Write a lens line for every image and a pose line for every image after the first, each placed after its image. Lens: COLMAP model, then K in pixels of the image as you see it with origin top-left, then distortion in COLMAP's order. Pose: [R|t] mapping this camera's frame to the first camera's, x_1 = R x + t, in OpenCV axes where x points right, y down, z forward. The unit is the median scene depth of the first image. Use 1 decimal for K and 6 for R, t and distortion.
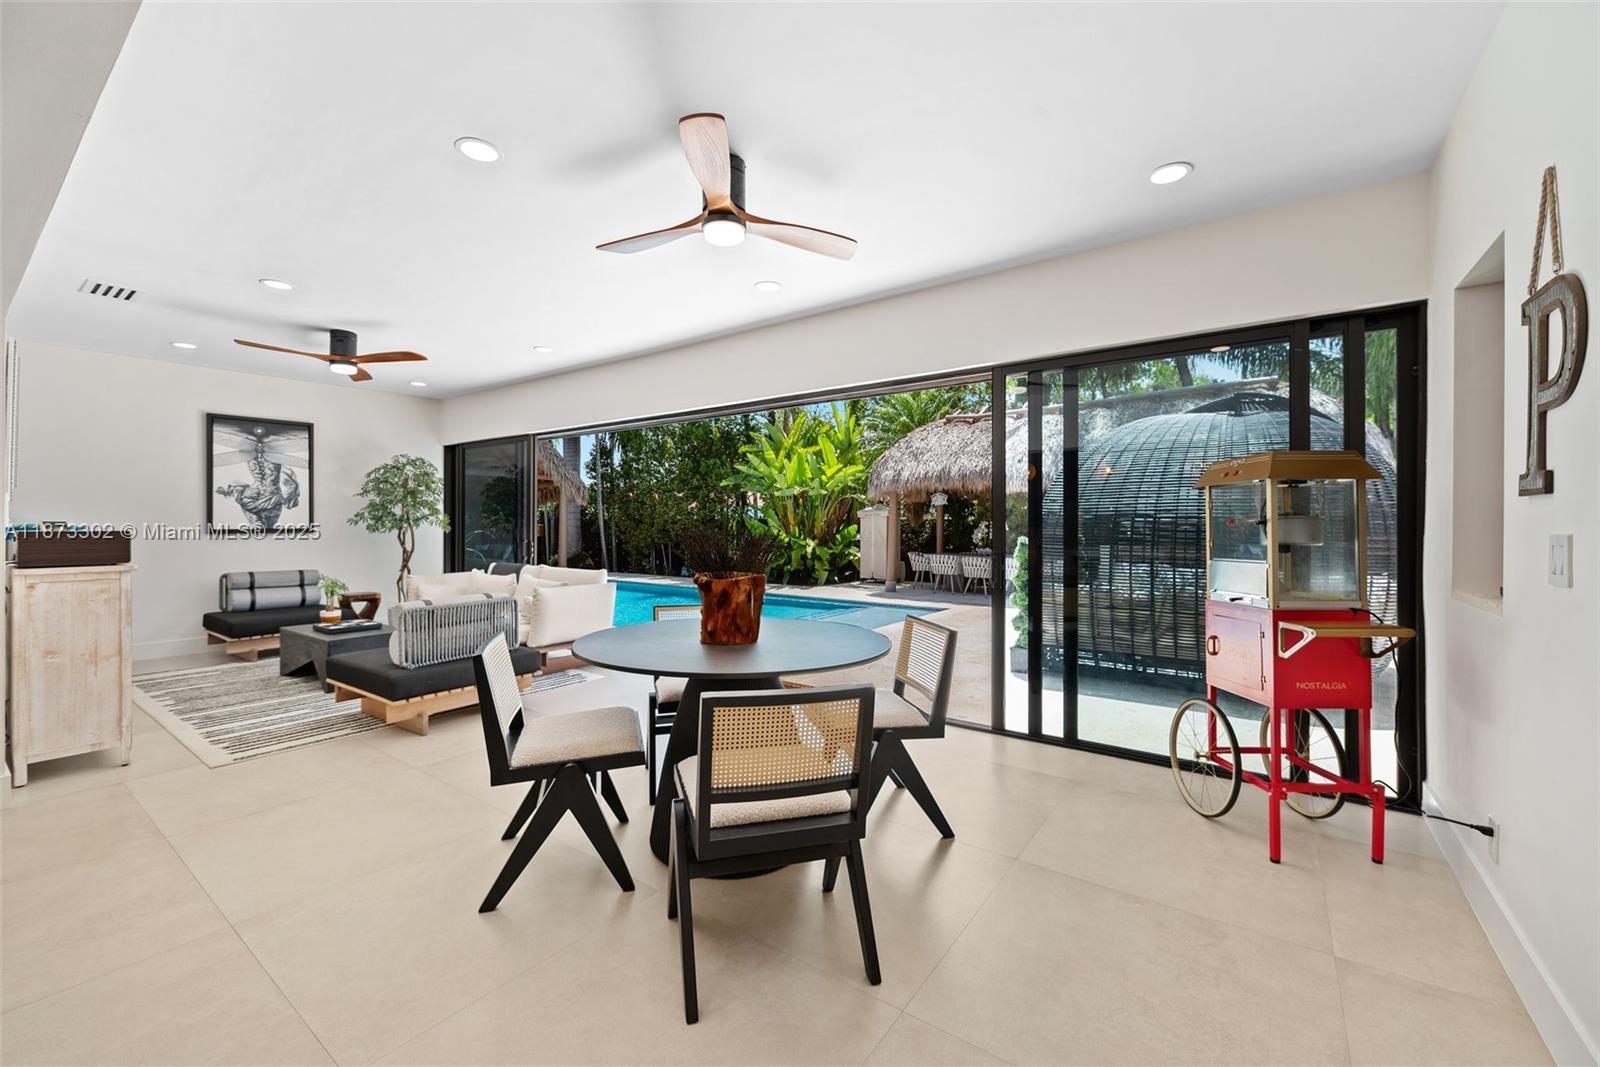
lens RADIAL K [[630.9, 0, 810.5], [0, 630.9, 525.9], [0, 0, 1]] dist [-0.003858, -0.000246]
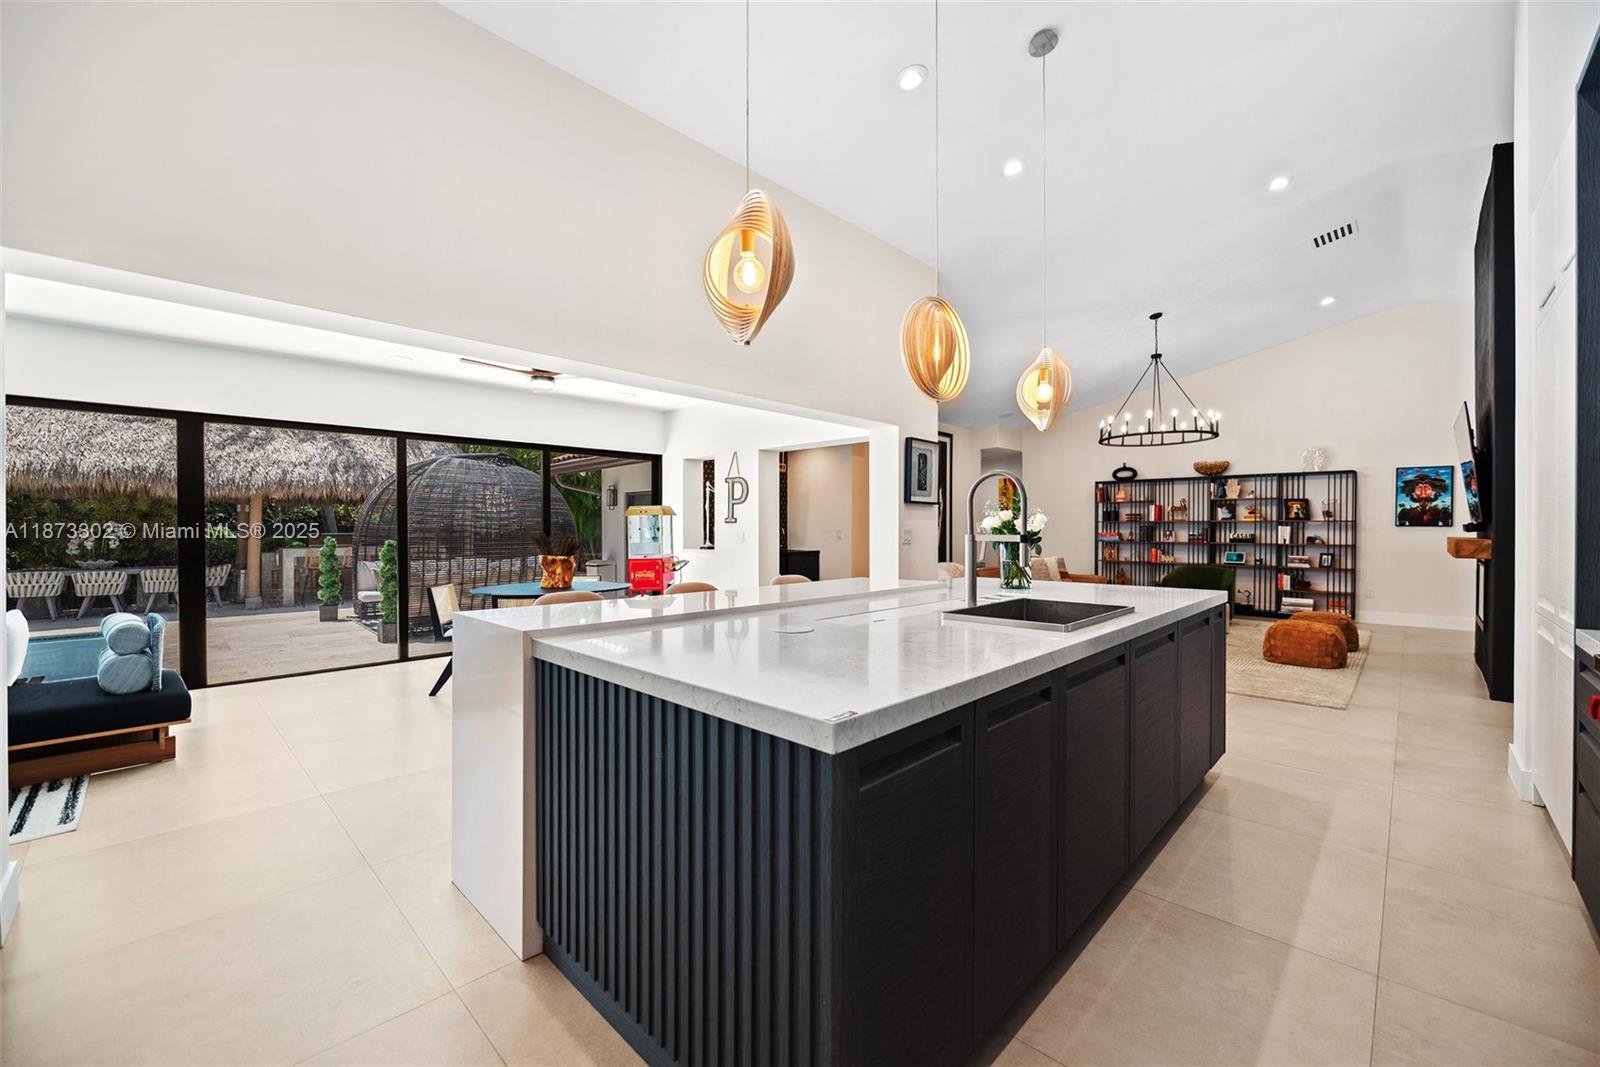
lens RADIAL K [[630.9, 0, 806.3], [0, 630.9, 528.9], [0, 0, 1]] dist [-0.003858, -0.000246]
pose [[0.139275, -0.008675, 0.990216, -0.798159], [0.006458, 0.999948, 0.007852, -0.008049], [-0.990233, 0.005301, 0.139324, -0.043593]]
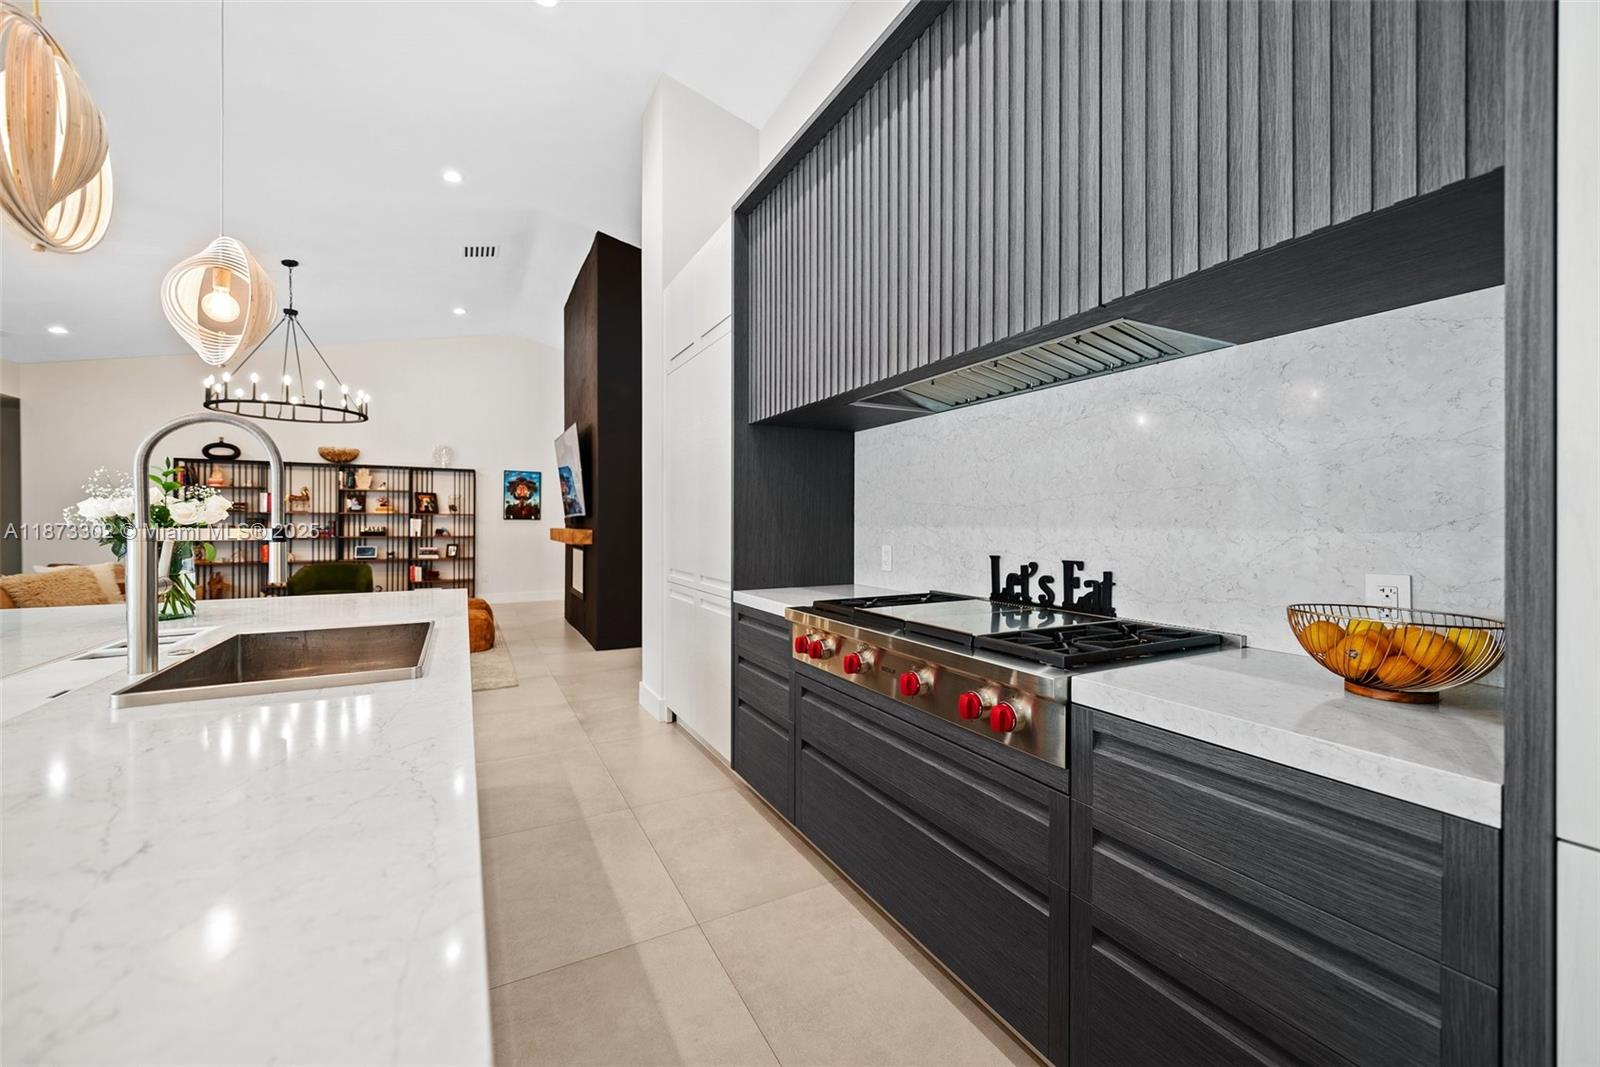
lens RADIAL K [[630.9, 0, 803.8], [0, 630.9, 521.5], [0, 0, 1]] dist [-0.003858, -0.000246]
pose [[-0.898801, -0.007964, 0.438285, -0.795290], [-0.005190, 0.999958, 0.007526, -0.007992], [-0.438327, 0.004490, -0.898804, -0.042644]]
